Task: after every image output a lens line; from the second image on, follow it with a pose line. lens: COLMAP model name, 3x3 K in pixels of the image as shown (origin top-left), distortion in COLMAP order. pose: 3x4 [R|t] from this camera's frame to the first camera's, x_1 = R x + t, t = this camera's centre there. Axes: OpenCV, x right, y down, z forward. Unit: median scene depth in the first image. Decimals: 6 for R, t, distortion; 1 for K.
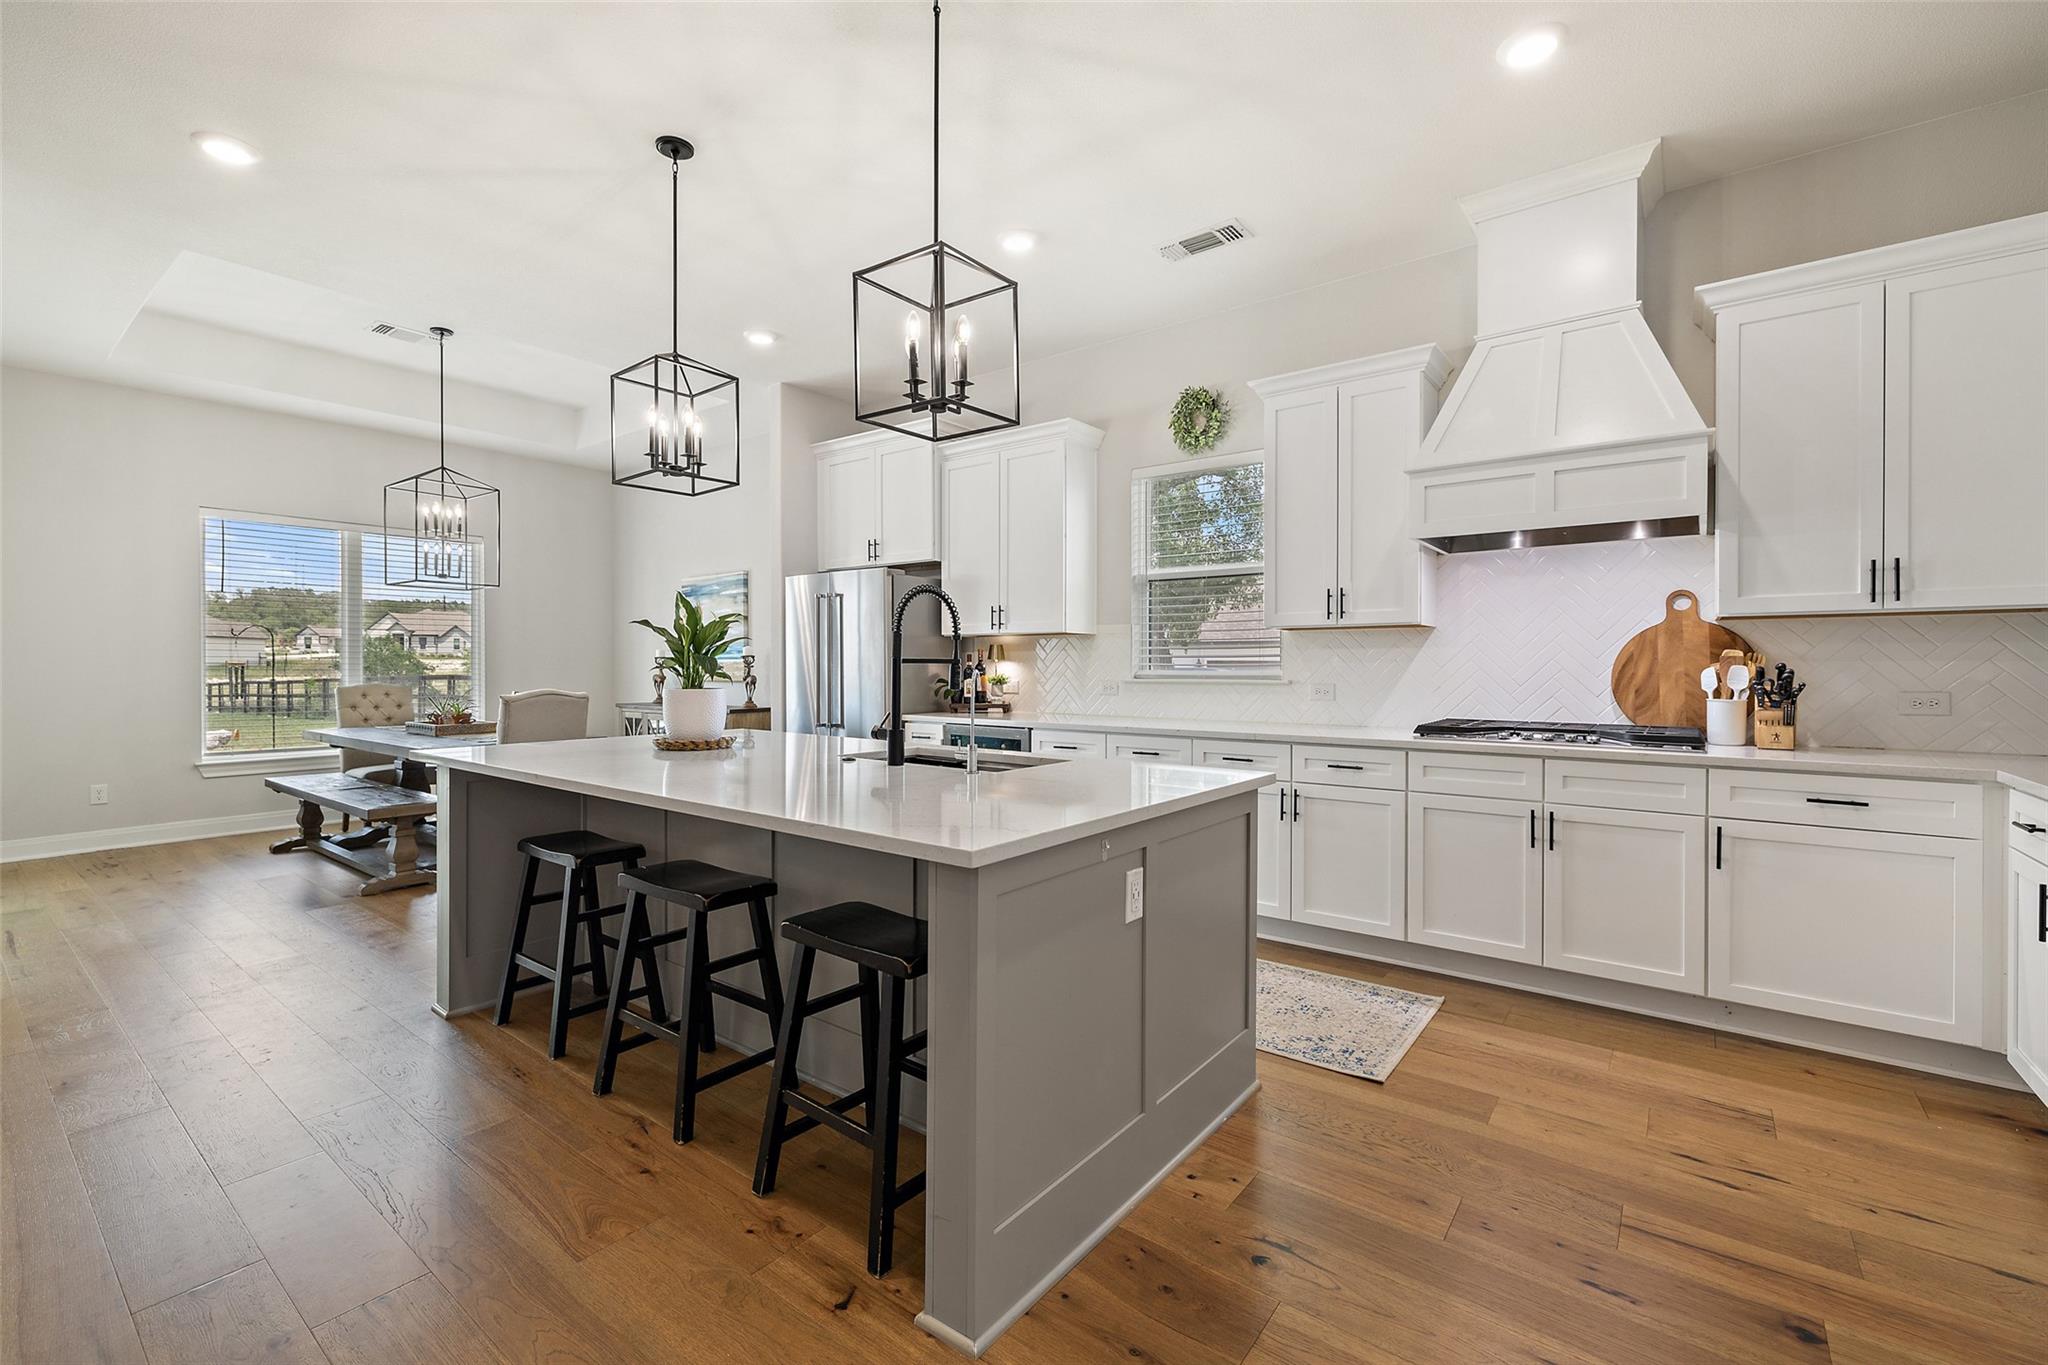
lens RADIAL K [[873.3, 0, 1016.6], [0, 873.3, 669.0], [0, 0, 1]] dist [0.000580, 0.000255]
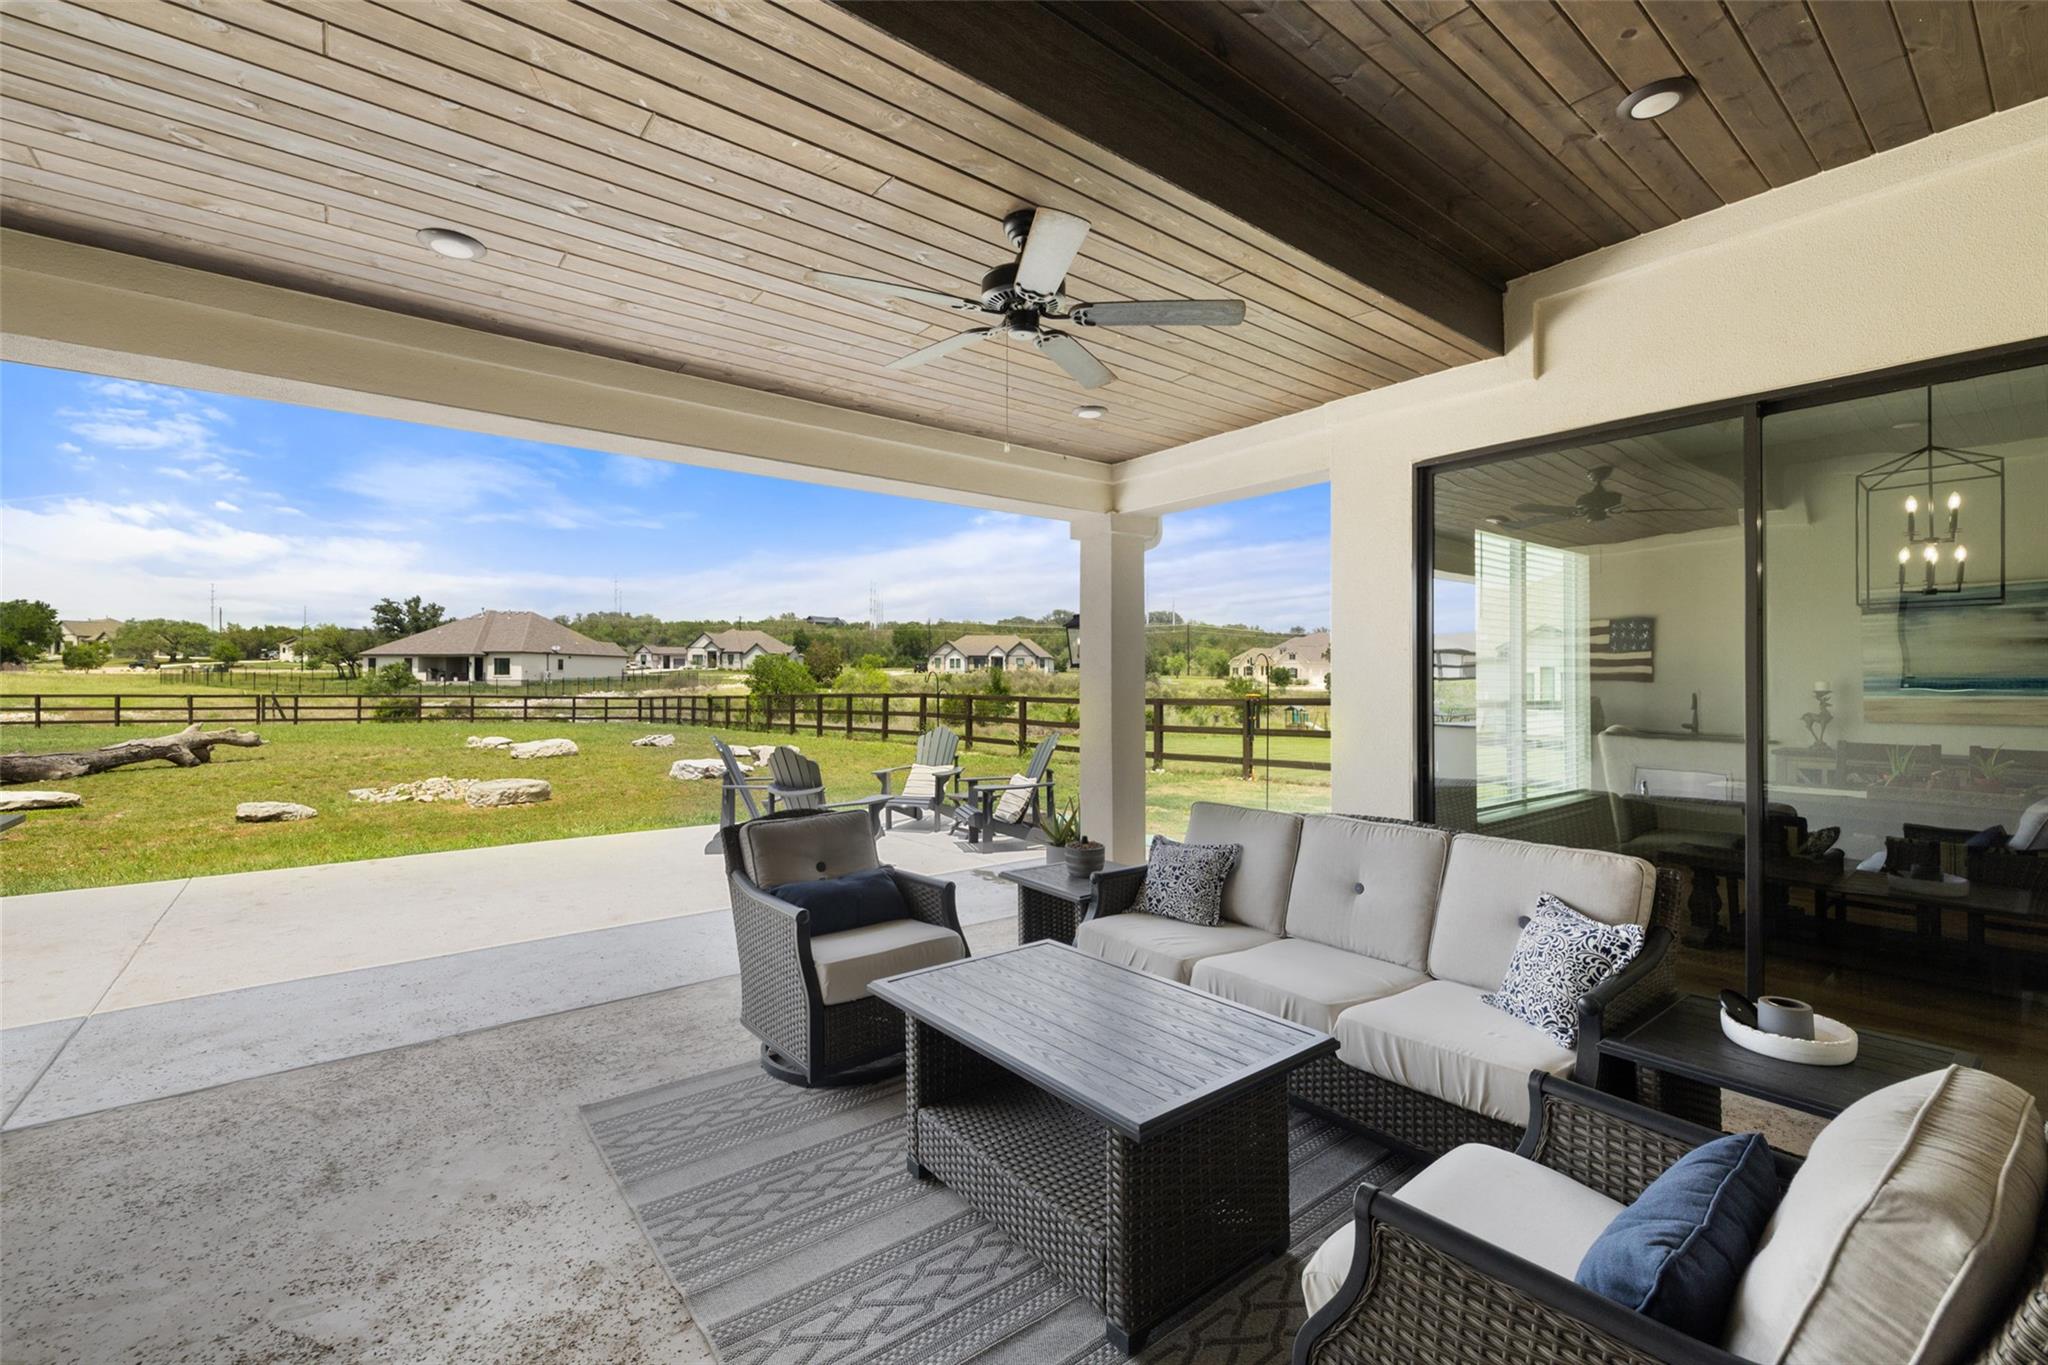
lens RADIAL K [[872.7, 0, 1022.7], [0, 872.7, 663.7], [0, 0, 1]] dist [0.001716, 0.001101]
pose [[0.970713, -0.005408, -0.240180, -2.079390], [0.000584, 0.999797, -0.020149, -0.052907], [0.240240, 0.019418, 0.970519, 0.194182]]
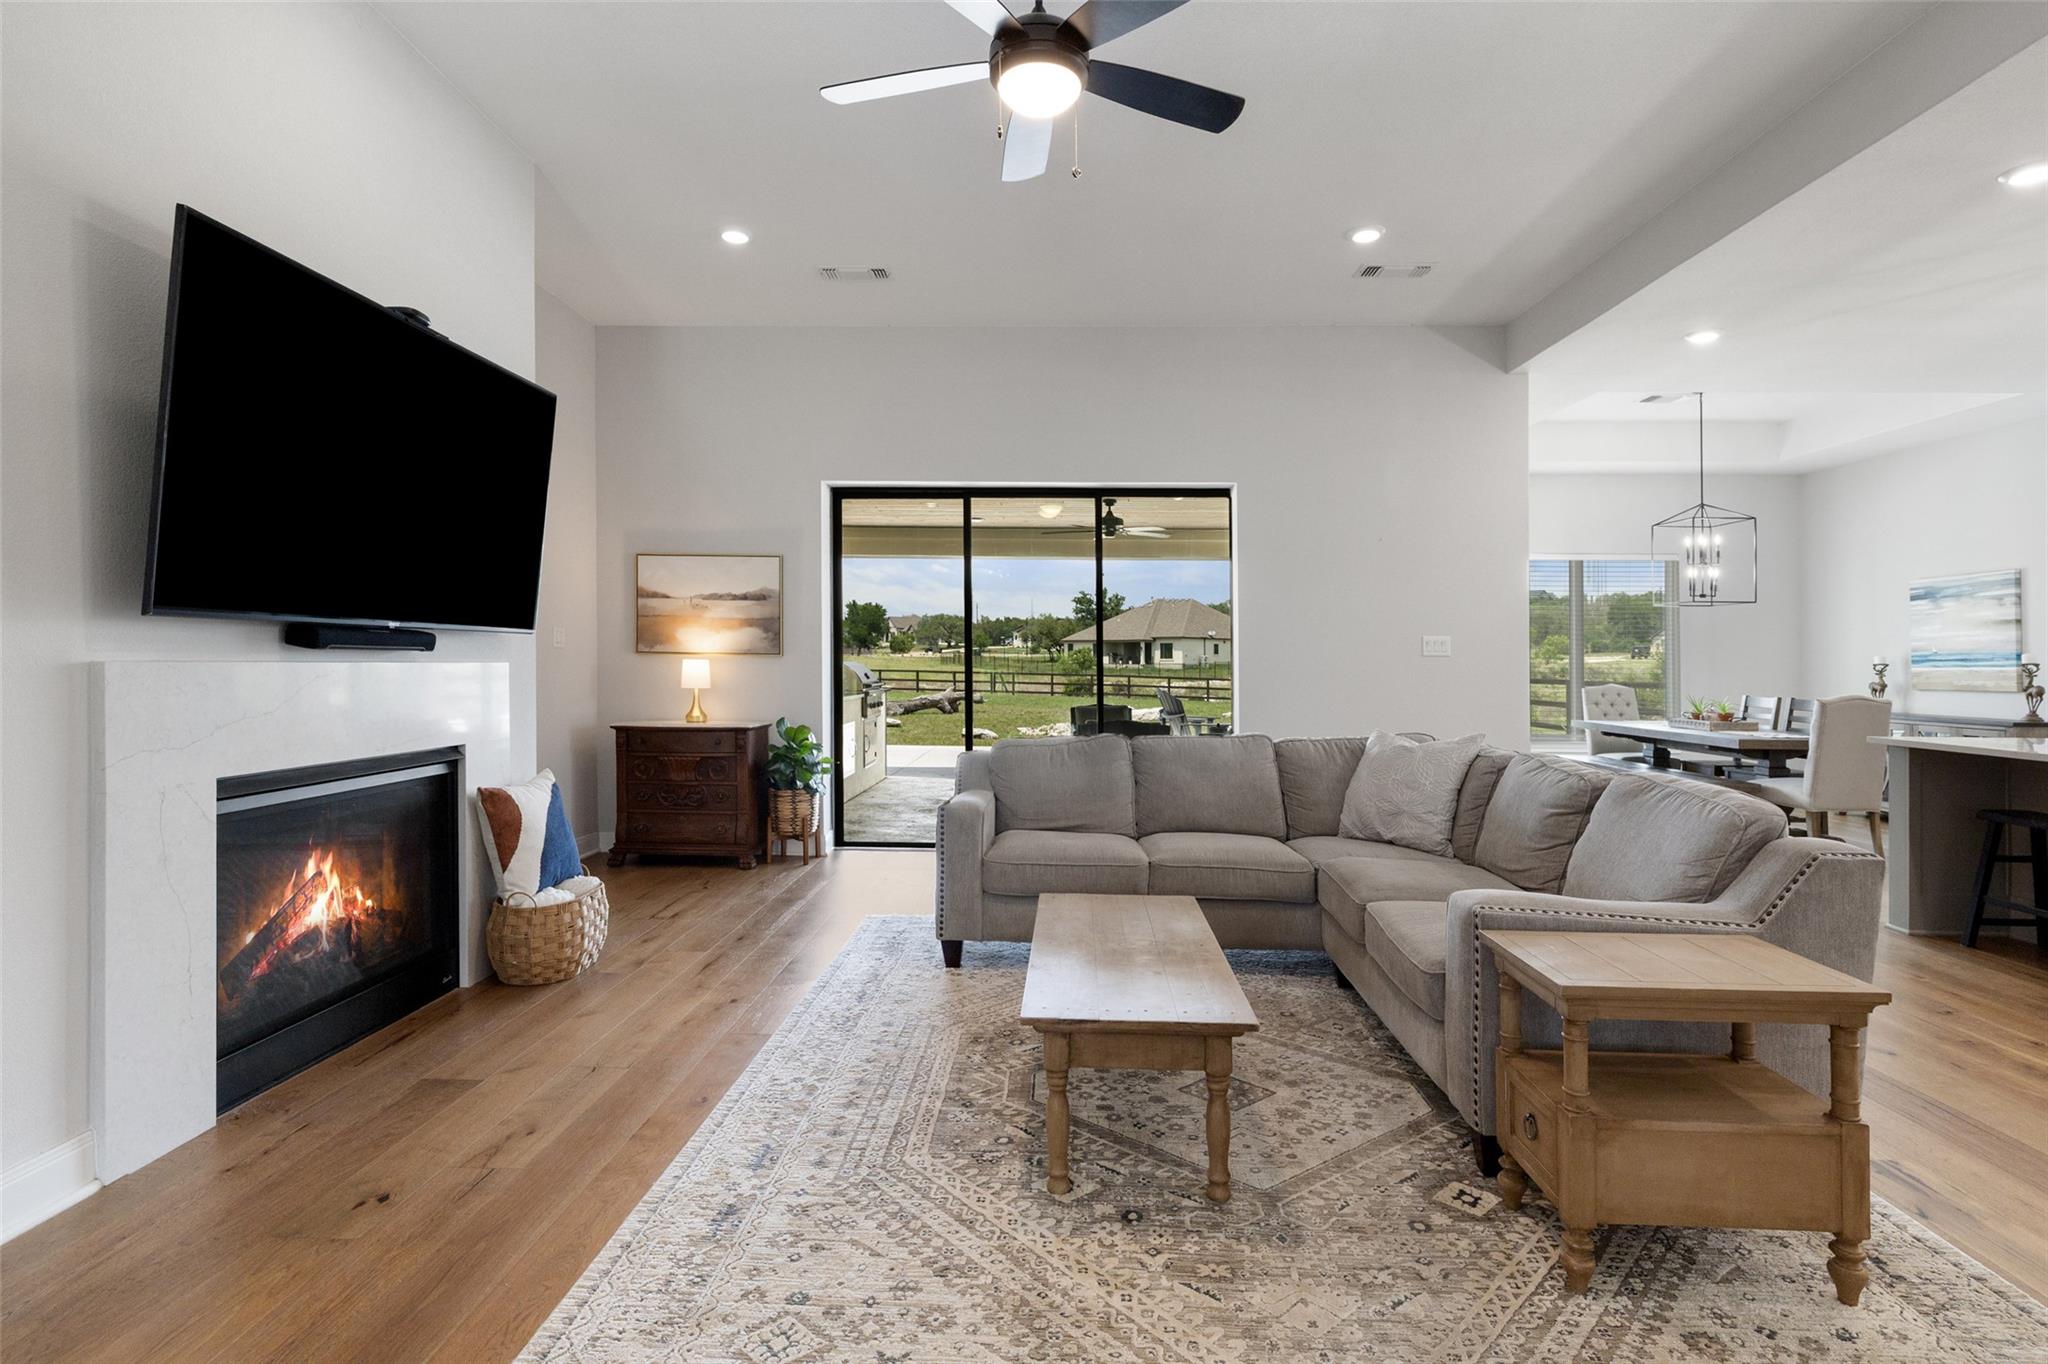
lens RADIAL K [[999.3, 0, 1020.9], [0, 999.3, 668.9], [0, 0, 1]] dist [-0.001140, 0.000483]
pose [[0.587432, 0.009112, -0.809222, -0.165637], [-0.009977, 0.999942, 0.004017, -0.007248], [0.809212, 0.005714, 0.587489, -0.883691]]
